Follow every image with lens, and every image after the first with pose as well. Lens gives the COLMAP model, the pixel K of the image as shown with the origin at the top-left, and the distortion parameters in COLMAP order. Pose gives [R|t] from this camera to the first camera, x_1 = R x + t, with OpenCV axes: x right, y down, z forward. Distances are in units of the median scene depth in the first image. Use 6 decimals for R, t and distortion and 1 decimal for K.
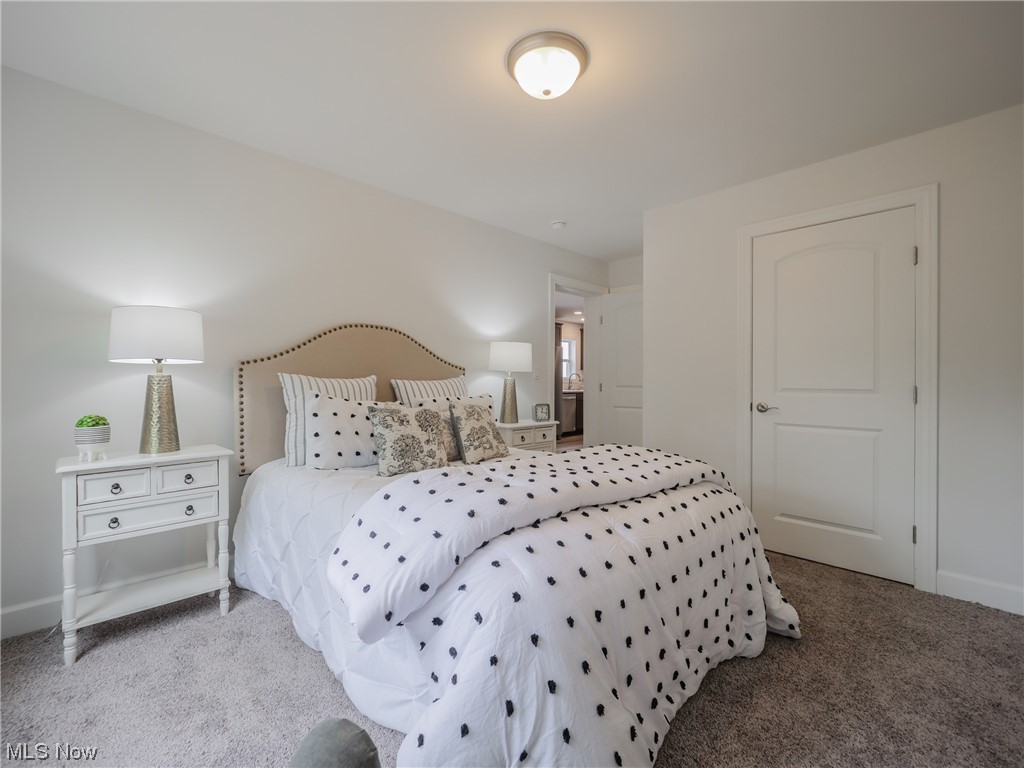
lens RADIAL K [[449.5, 0, 512.5], [0, 449.5, 387.4], [0, 0, 1]] dist [-0.008264, 0.001009]
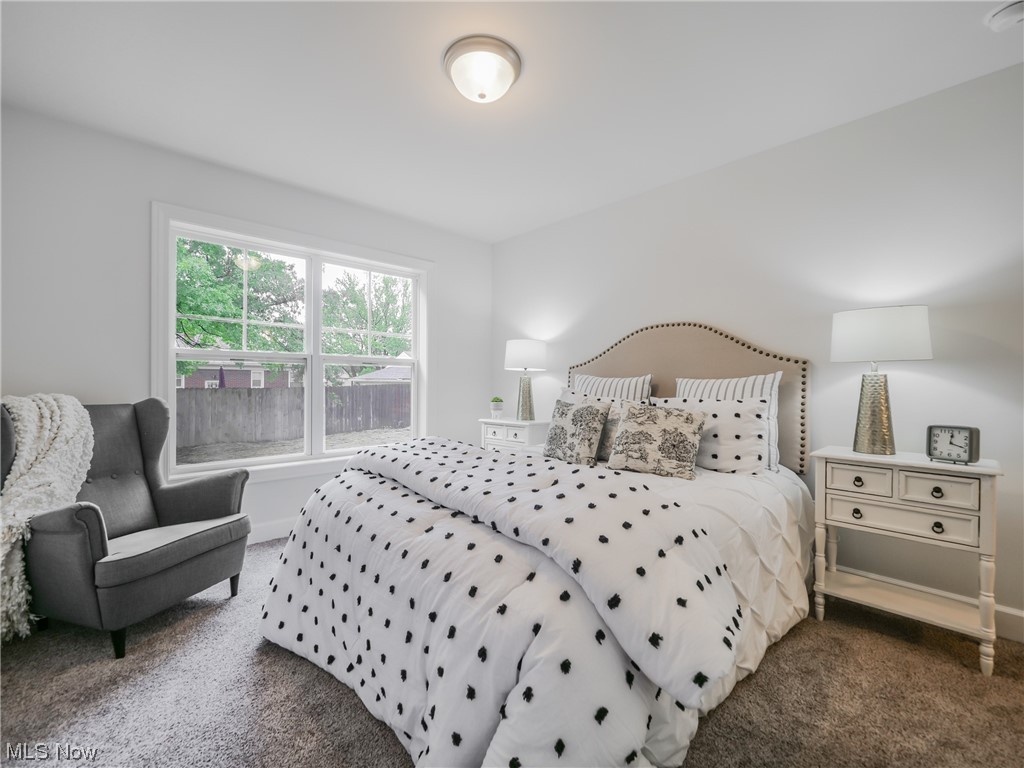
lens RADIAL K [[449.5, 0, 512.4], [0, 449.5, 379.9], [0, 0, 1]] dist [-0.008264, 0.001009]
pose [[-0.021005, -0.003883, -0.999772, 0.667403], [-0.013626, 0.999901, -0.003597, -0.005287], [0.999687, 0.013547, -0.021056, 0.648926]]
